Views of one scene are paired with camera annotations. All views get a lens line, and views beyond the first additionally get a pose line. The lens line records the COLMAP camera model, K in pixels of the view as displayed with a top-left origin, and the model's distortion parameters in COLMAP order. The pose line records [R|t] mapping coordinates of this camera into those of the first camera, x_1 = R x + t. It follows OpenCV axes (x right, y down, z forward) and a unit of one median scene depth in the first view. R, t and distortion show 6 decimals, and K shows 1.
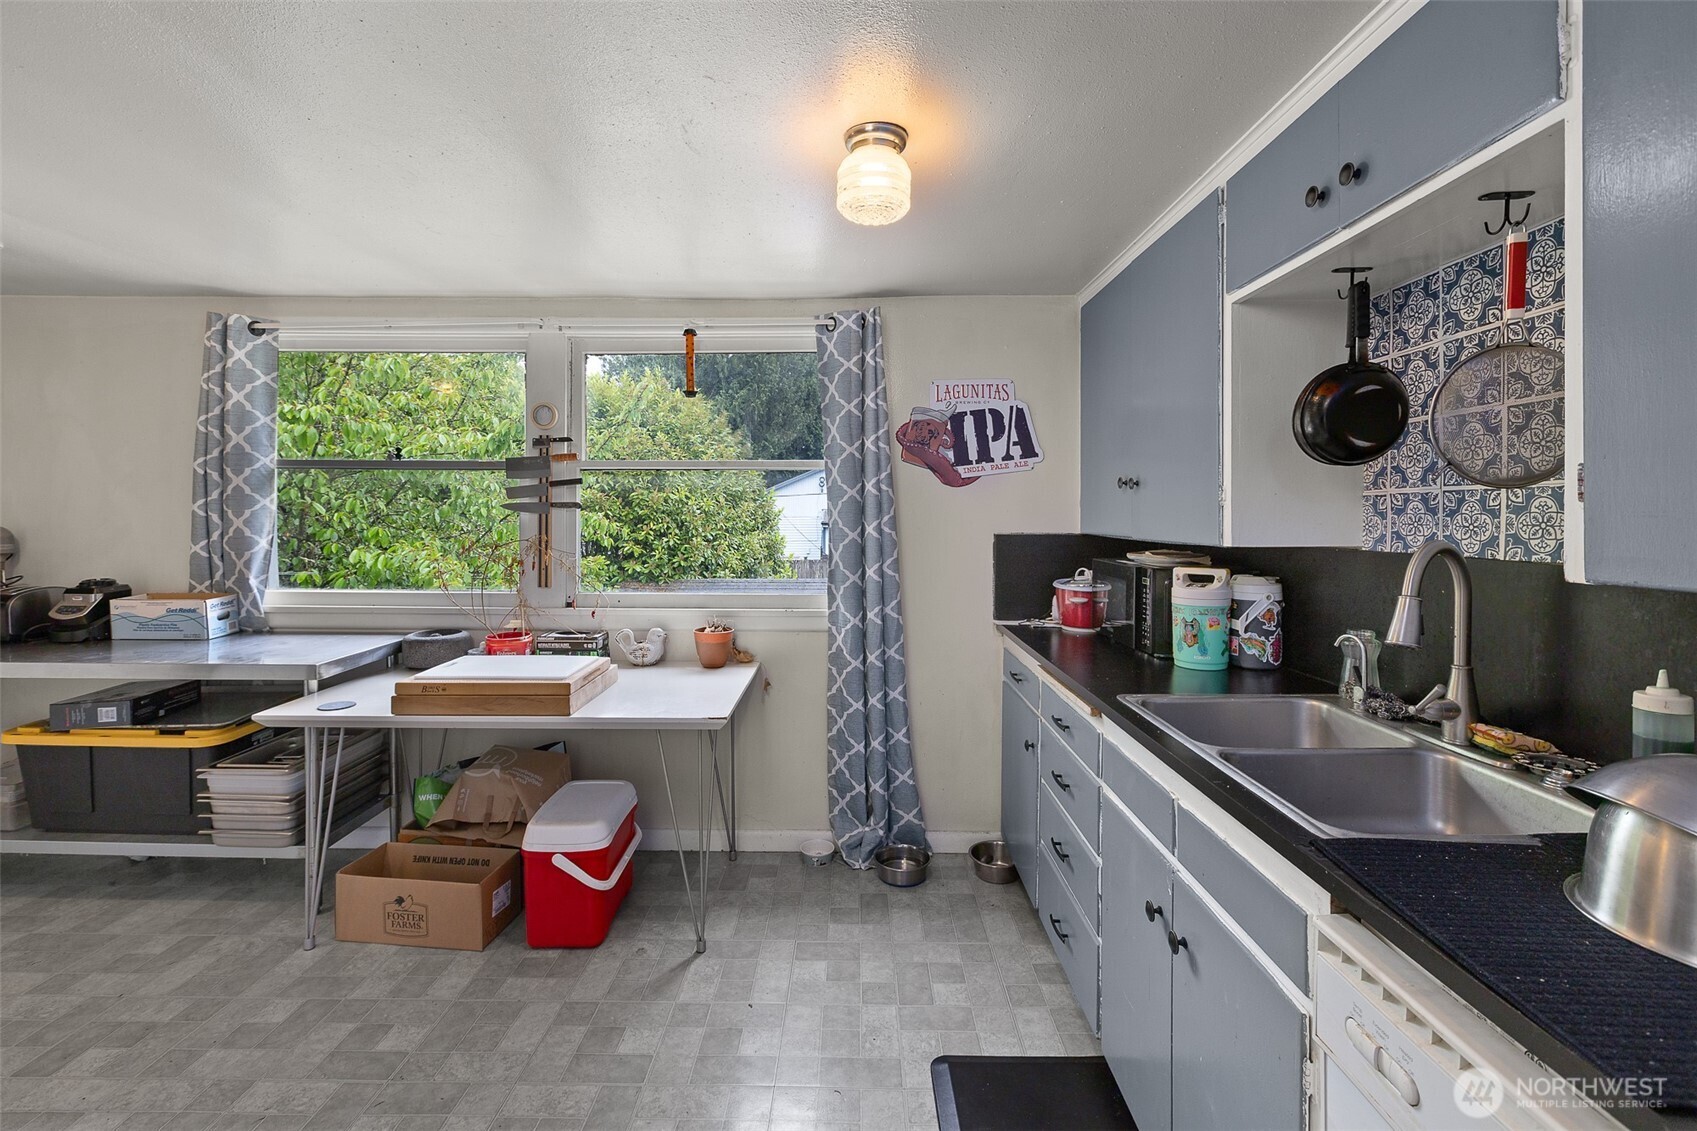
lens RADIAL K [[765.3, 0, 839.7], [0, 765.3, 514.9], [0, 0, 1]] dist [0.001582, -0.000004]
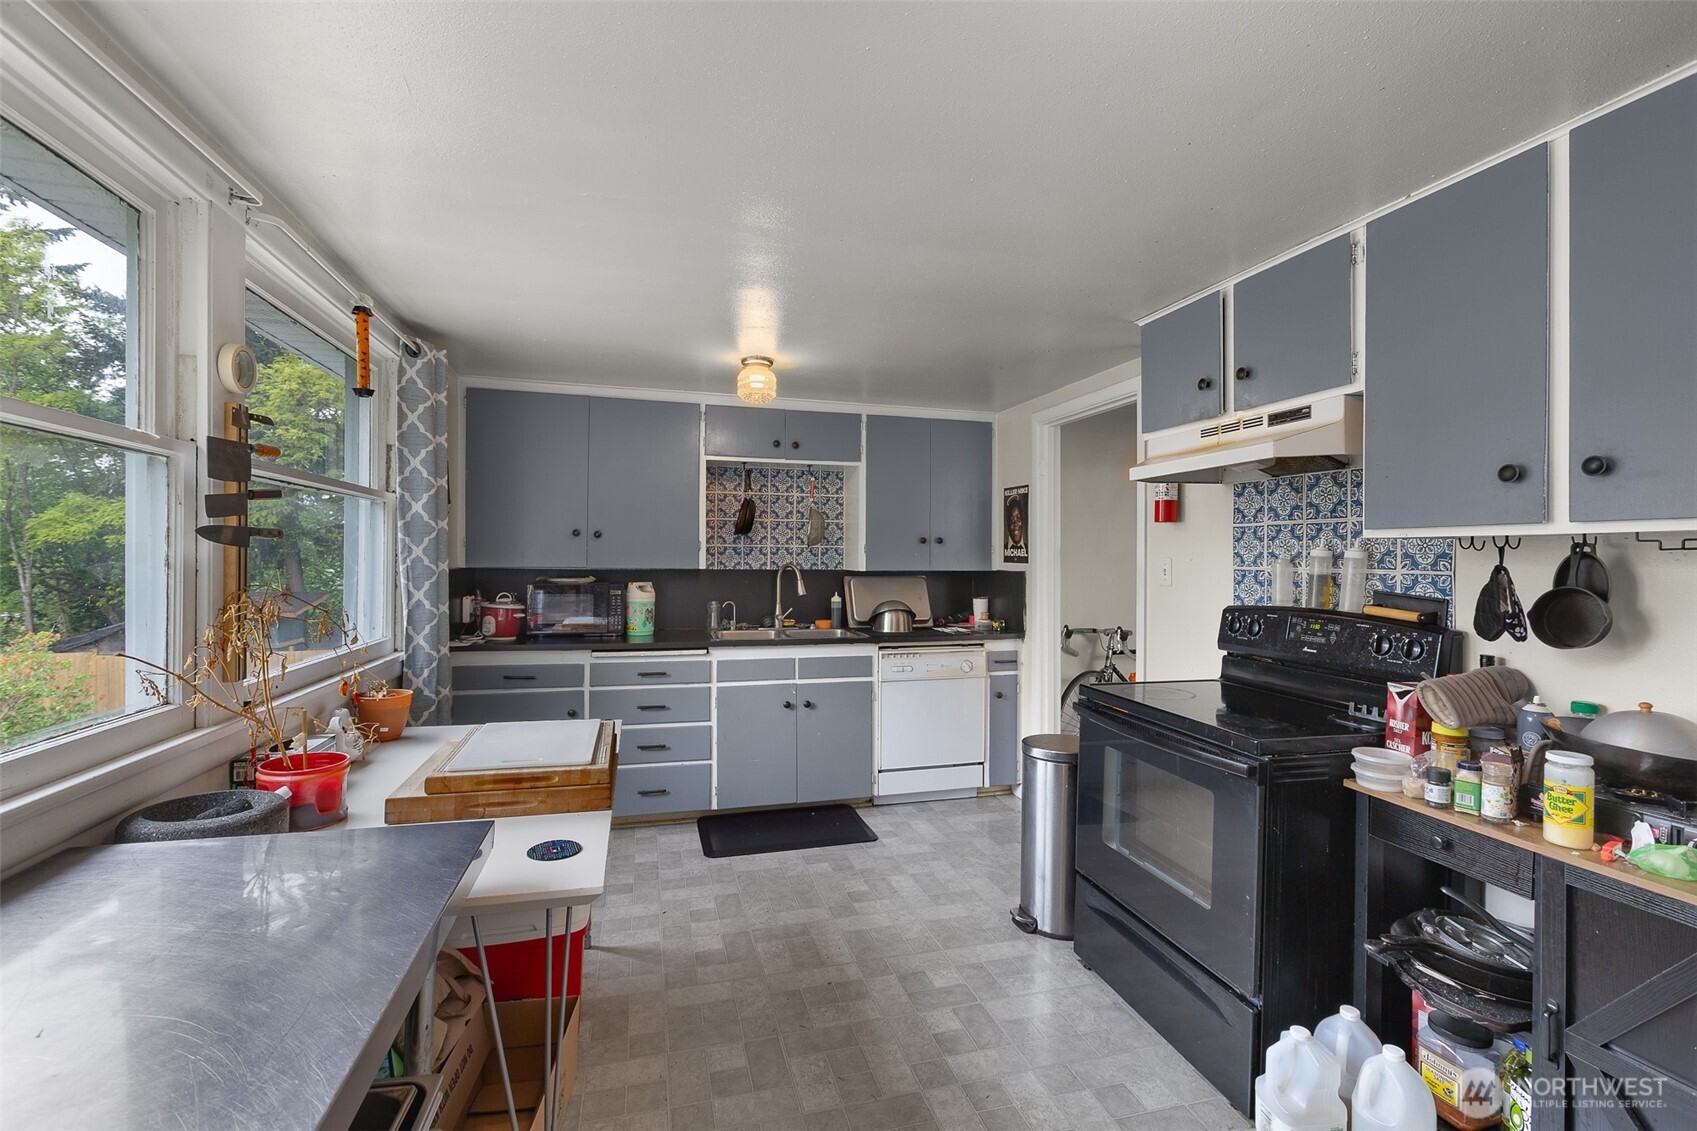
lens RADIAL K [[765.3, 0, 841.7], [0, 765.3, 564.2], [0, 0, 1]] dist [0.001582, -0.000004]
pose [[-0.267779, -0.010124, 0.963427, -1.056706], [-0.003276, 0.999949, 0.009598, 0.003166], [-0.963475, -0.000586, -0.267798, 0.742187]]
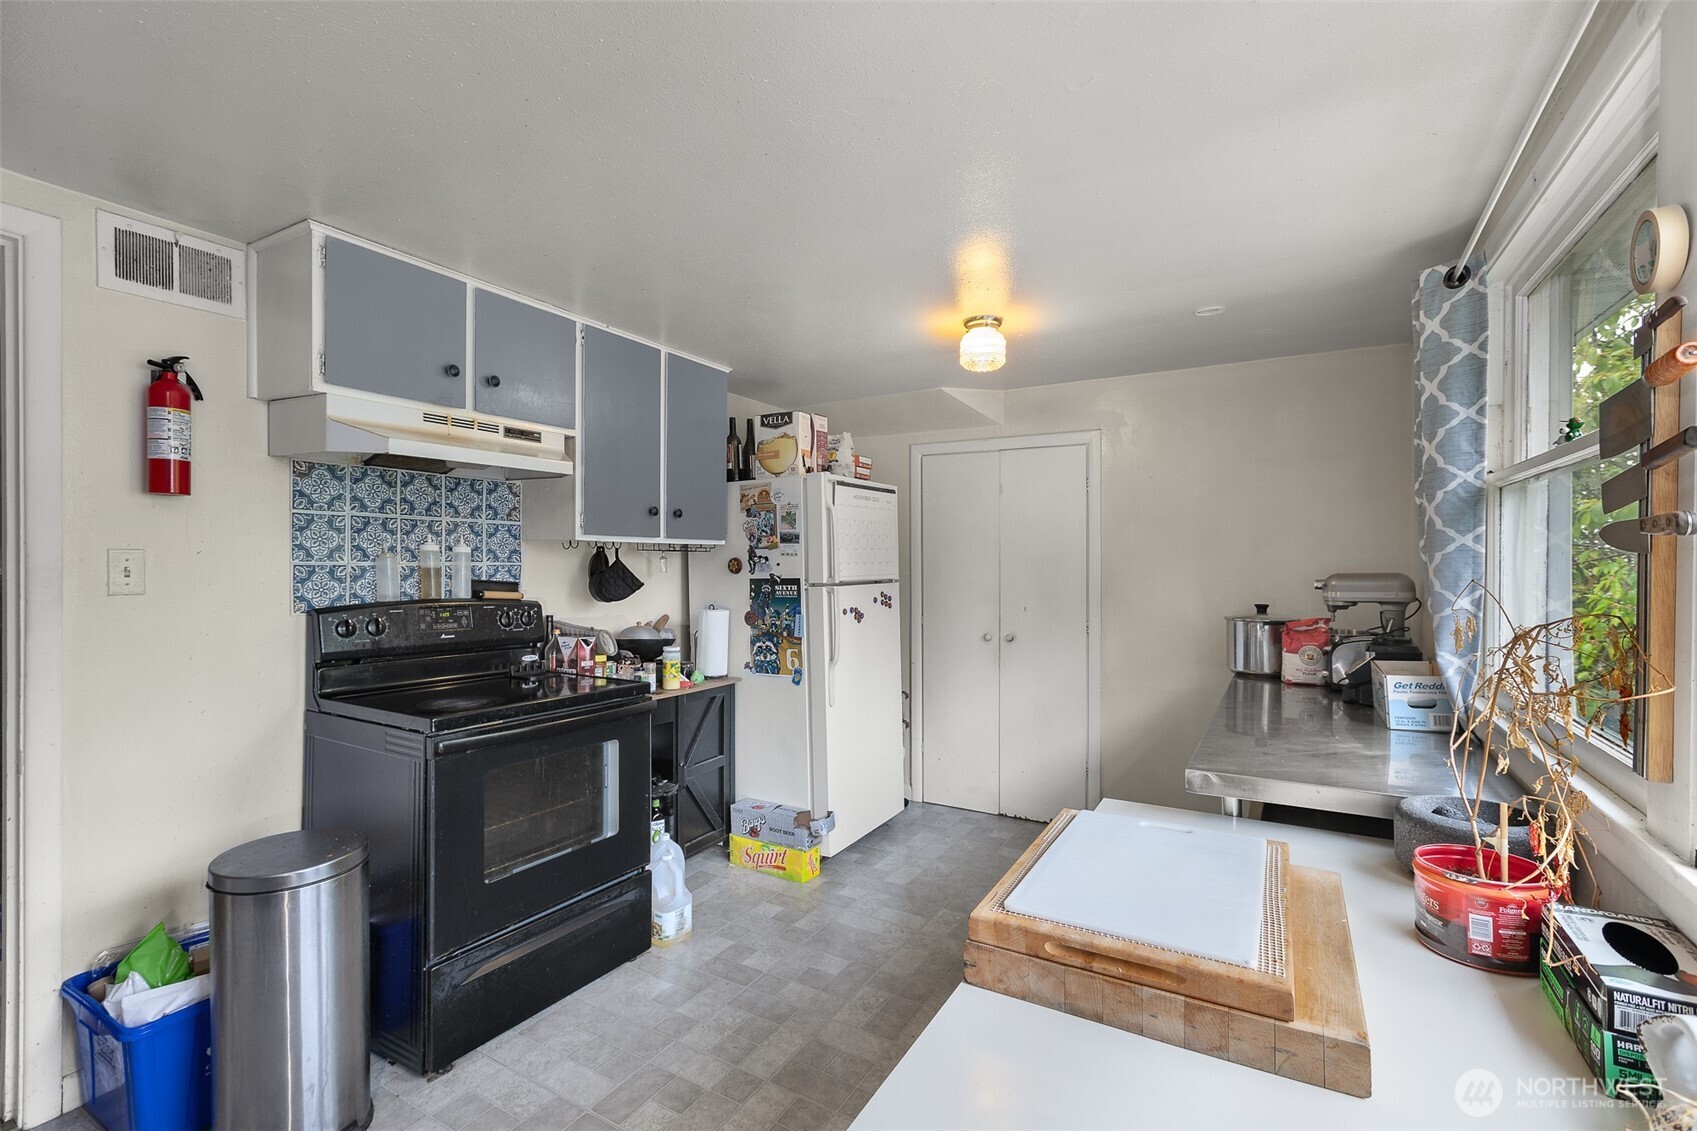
lens RADIAL K [[765.3, 0, 842.9], [0, 765.3, 559.7], [0, 0, 1]] dist [0.001582, -0.000004]
pose [[-0.493323, -0.003841, -0.869838, 0.069997], [-0.011447, 0.999932, 0.002077, 0.003963], [0.869771, 0.010981, -0.493333, 0.878056]]
